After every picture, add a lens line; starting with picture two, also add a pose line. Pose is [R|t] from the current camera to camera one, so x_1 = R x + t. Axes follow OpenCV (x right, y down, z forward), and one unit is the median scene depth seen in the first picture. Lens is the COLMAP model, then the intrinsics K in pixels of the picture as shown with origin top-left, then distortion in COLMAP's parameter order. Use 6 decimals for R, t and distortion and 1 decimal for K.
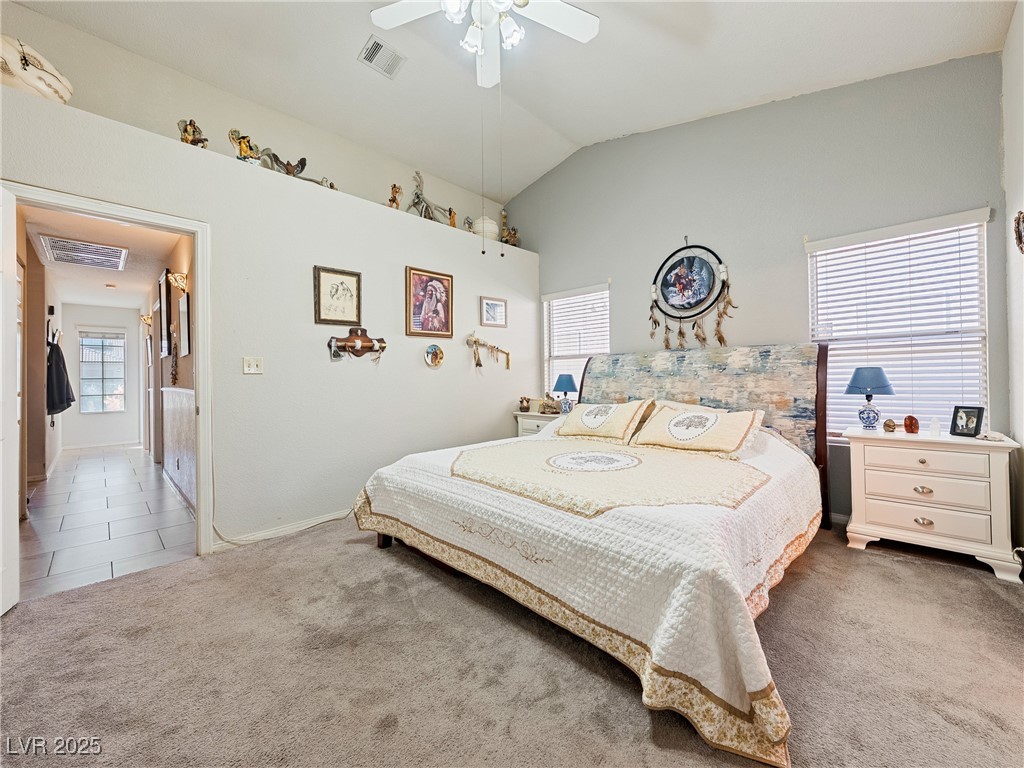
lens RADIAL K [[403.7, 0, 512.0], [0, 403.7, 384.0], [0, 0, 1]] dist [0.000426, 0.000054]
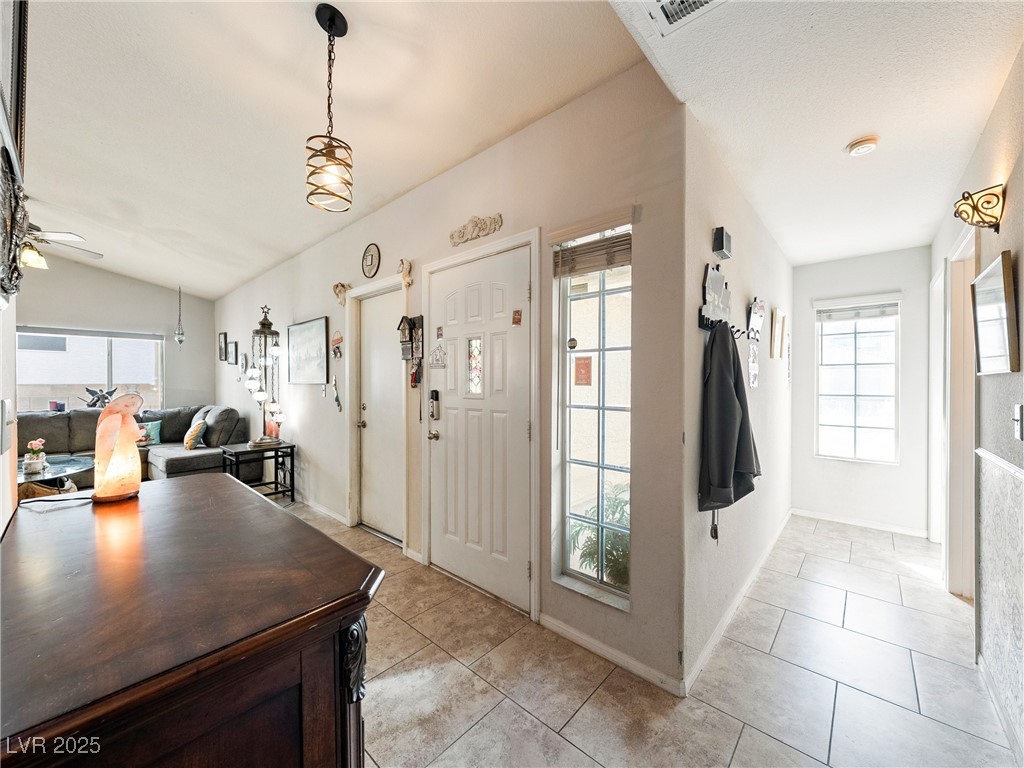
lens RADIAL K [[395.3, 0, 512.0], [0, 395.3, 384.0], [0, 0, 1]] dist [-0.001520, -0.000172]
pose [[0.042696, 0.012920, -0.999005, -0.537494], [-0.006776, 0.999897, 0.012642, -0.032211], [0.999065, 0.006230, 0.042780, 0.550524]]
